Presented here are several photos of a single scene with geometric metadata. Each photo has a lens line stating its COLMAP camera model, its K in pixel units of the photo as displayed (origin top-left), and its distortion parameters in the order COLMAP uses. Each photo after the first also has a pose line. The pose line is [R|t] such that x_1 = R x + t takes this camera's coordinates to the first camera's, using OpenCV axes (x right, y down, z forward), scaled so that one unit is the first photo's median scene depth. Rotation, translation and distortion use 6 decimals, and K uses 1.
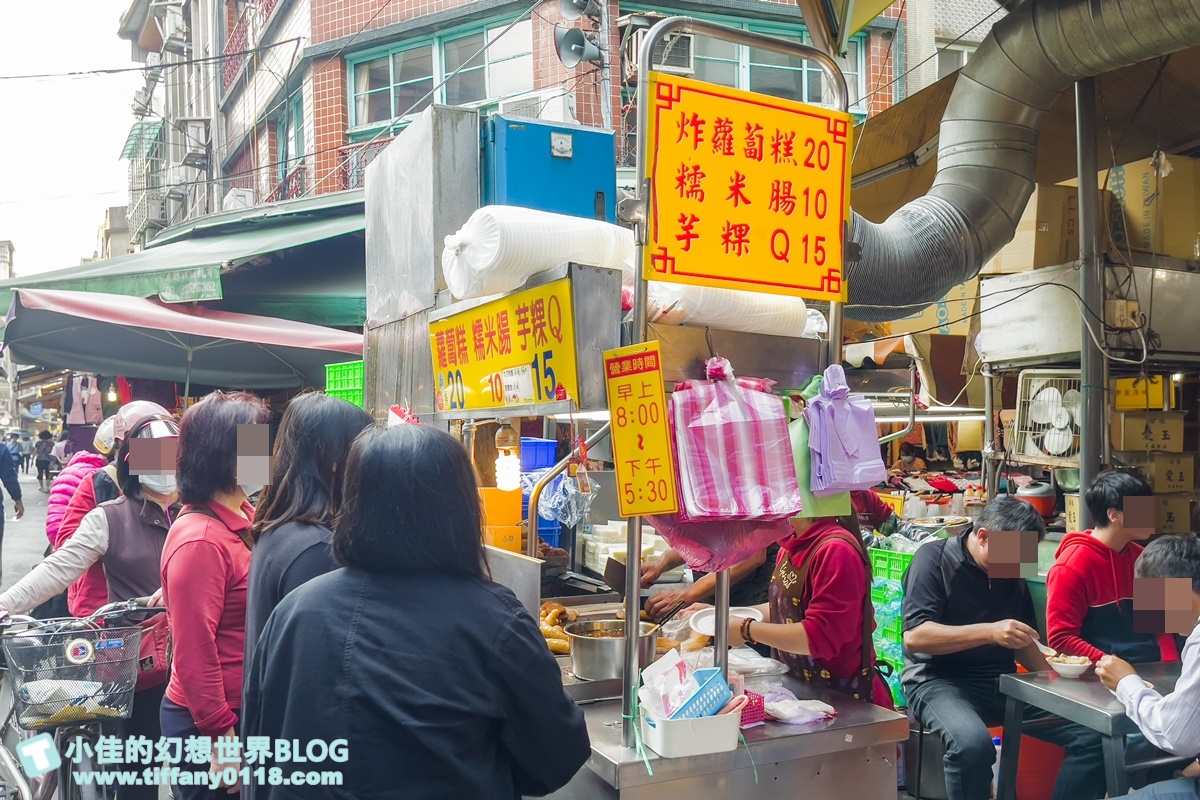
lens RADIAL K [[1759.9, 0, 600.0], [0, 1759.9, 400.0], [0, 0, 1]] dist [0.176528, -0.877238]
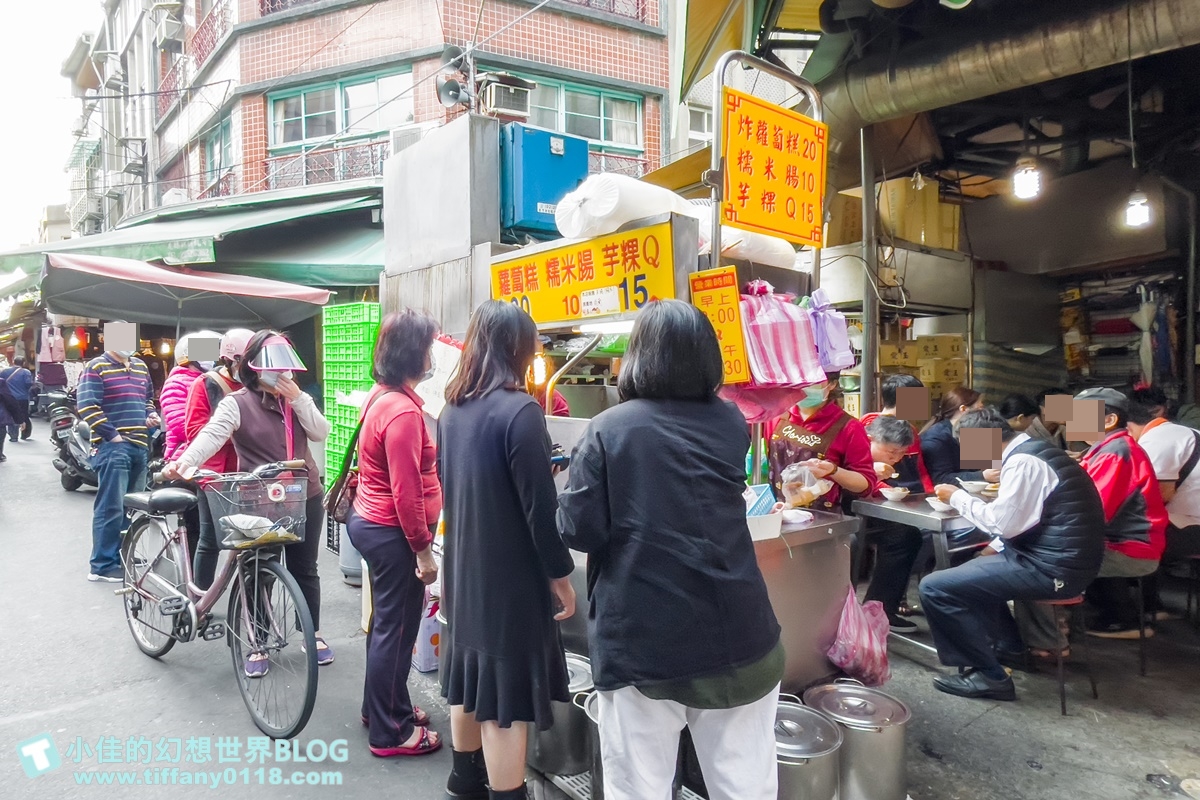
lens RADIAL K [[1239.4, 0, 600.0], [0, 1239.4, 400.0], [0, 0, 1]] dist [-0.065853, -0.014934]
pose [[0.967741, -0.002530, 0.251933, -0.240394], [-0.002870, 0.999774, 0.021064, 0.040776], [-0.251930, -0.021108, 0.967515, 0.014716]]
